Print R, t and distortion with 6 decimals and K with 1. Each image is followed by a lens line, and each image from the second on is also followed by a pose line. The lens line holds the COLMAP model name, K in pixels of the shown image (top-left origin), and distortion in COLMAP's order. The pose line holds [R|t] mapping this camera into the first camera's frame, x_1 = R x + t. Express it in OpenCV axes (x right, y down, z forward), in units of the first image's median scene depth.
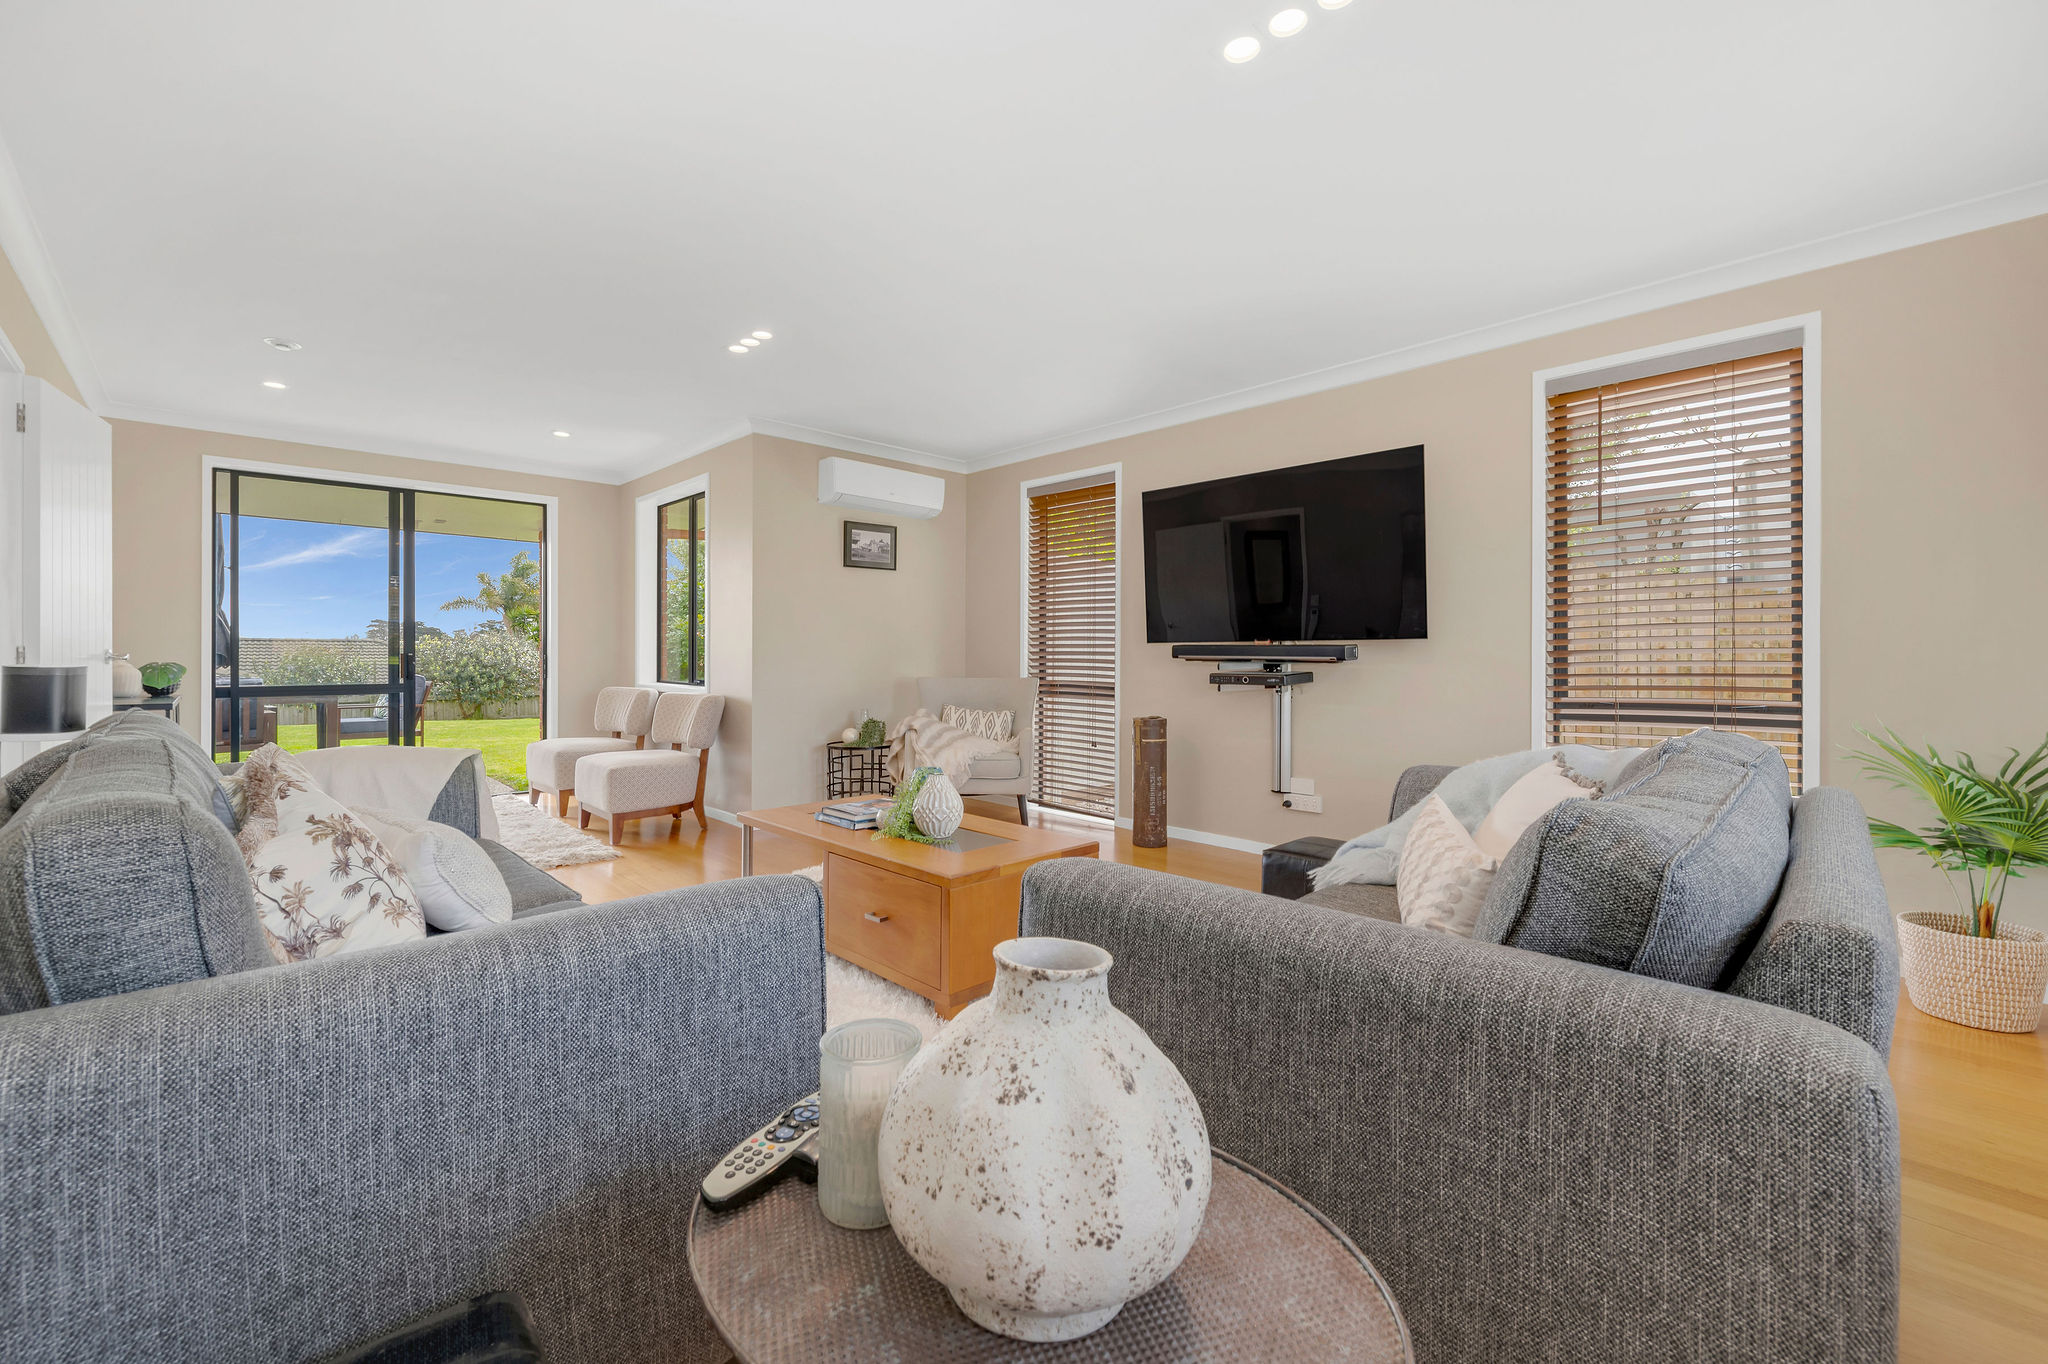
lens RADIAL K [[835.0, 0, 995.2], [0, 835.0, 657.6], [0, 0, 1]] dist [-0.000357, -0.000346]
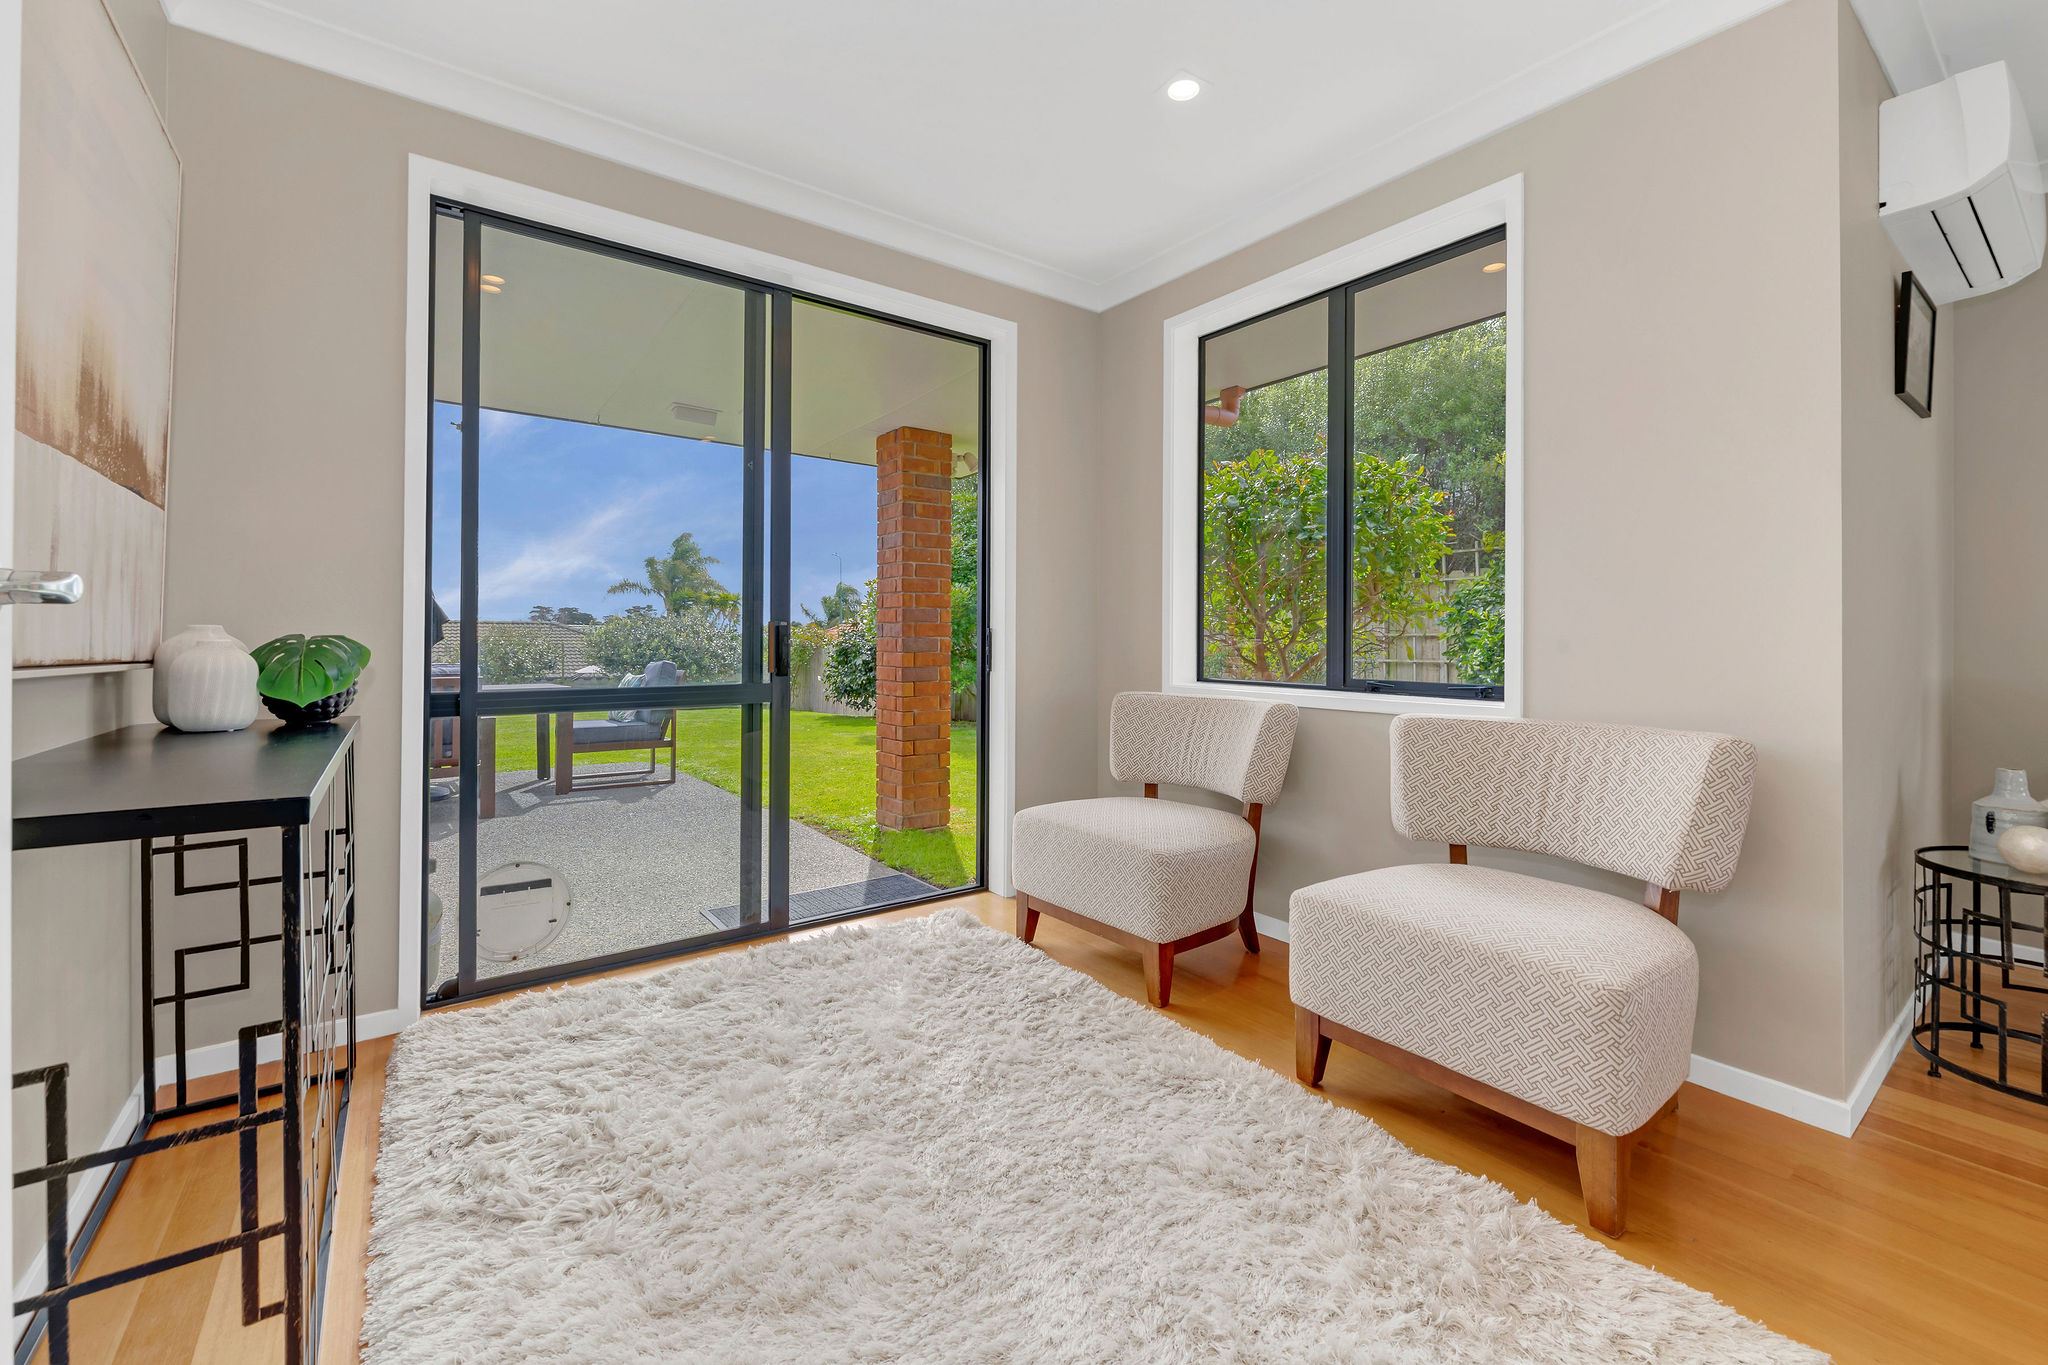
lens RADIAL K [[833.3, 0, 988.3], [0, 833.3, 639.8], [0, 0, 1]] dist [-0.000155, -0.003071]
pose [[0.990328, 0.003106, -0.138714, -0.502891], [-0.003668, 0.999986, -0.003797, 0.006910], [0.138700, 0.004269, 0.990325, 0.522288]]
